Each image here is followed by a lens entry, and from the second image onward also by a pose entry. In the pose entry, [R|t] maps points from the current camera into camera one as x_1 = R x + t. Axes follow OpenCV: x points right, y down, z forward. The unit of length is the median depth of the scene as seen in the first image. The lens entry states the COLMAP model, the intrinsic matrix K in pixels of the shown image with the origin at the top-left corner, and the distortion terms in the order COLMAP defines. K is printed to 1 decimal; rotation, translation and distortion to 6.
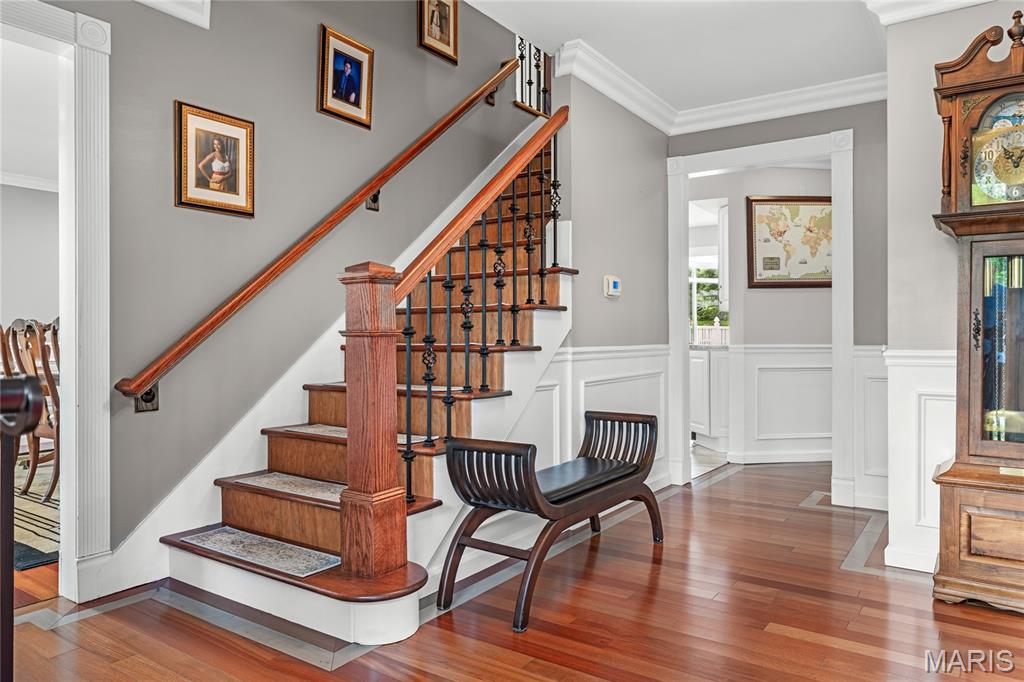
lens RADIAL K [[668.9, 0, 515.3], [0, 668.9, 340.3], [0, 0, 1]] dist [-0.008872, -0.001181]
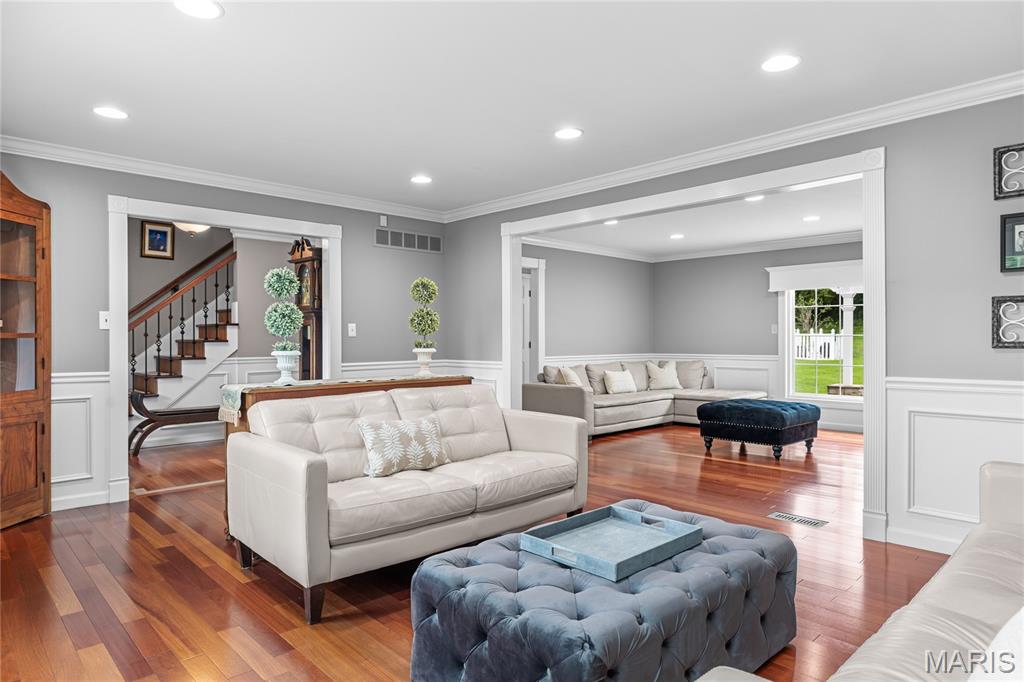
lens RADIAL K [[614.5, 0, 517.5], [0, 614.5, 344.1], [0, 0, 1]] dist [-0.002605, 0.000985]
pose [[0.980121, 0.004867, -0.198343, 0.935068], [-0.004179, 0.999984, 0.003890, -0.030626], [0.198359, -0.002984, 0.980125, -0.564441]]
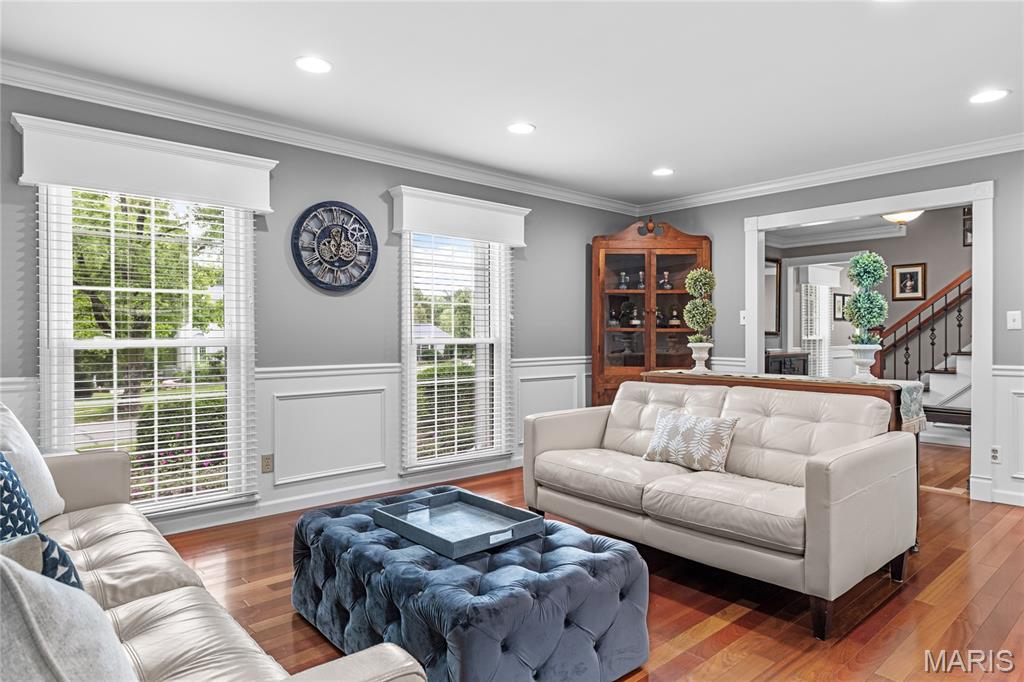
lens RADIAL K [[614.5, 0, 518.3], [0, 614.5, 341.3], [0, 0, 1]] dist [-0.002605, 0.000985]
pose [[-0.223877, 0.018928, -0.974434, 1.334843], [-0.004696, 0.999779, 0.020499, -0.036496], [0.974606, 0.009165, -0.223739, -0.006816]]
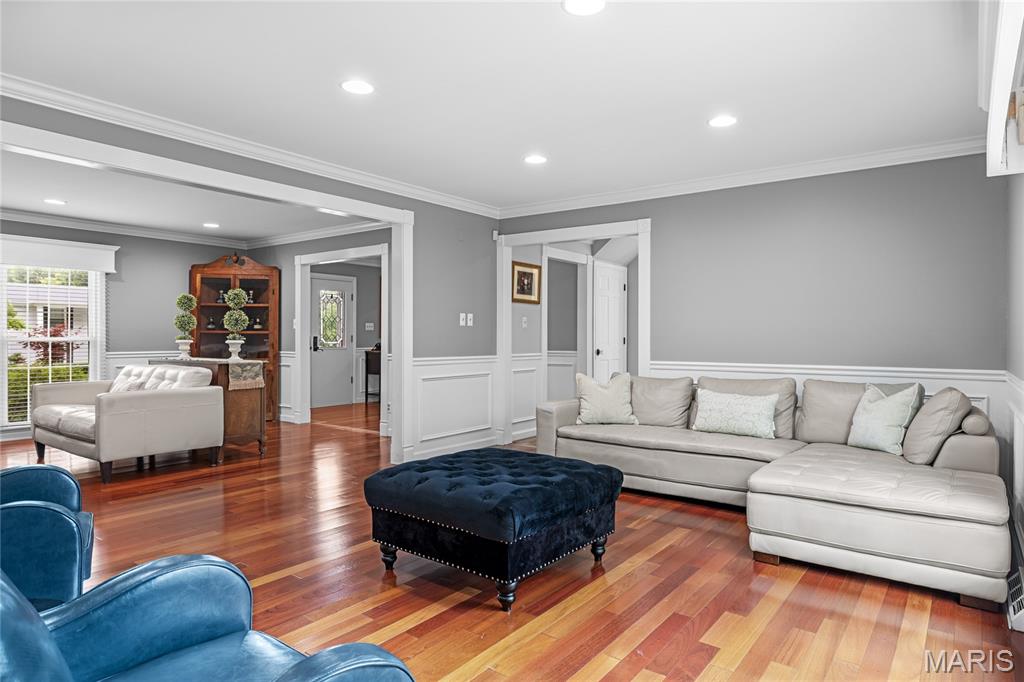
lens RADIAL K [[614.5, 0, 520.0], [0, 614.5, 334.2], [0, 0, 1]] dist [-0.002605, 0.000985]
pose [[-0.031715, 0.002483, -0.999494, 1.734235], [-0.007046, 0.999972, 0.002708, -0.039210], [0.999472, 0.007128, -0.031696, 0.741300]]
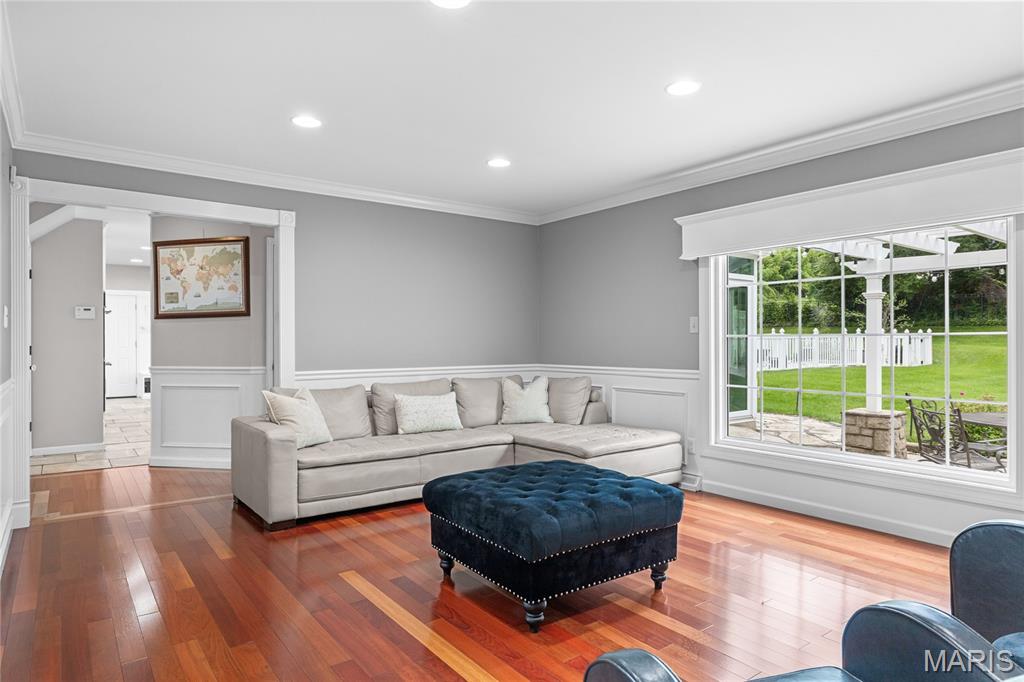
lens RADIAL K [[614.5, 0, 520.9], [0, 614.5, 338.9], [0, 0, 1]] dist [-0.002605, 0.000985]
pose [[0.950304, 0.001079, -0.311320, 1.307333], [-0.003753, 0.999961, -0.007990, -0.036068], [0.311300, 0.008762, 0.950271, 0.163732]]
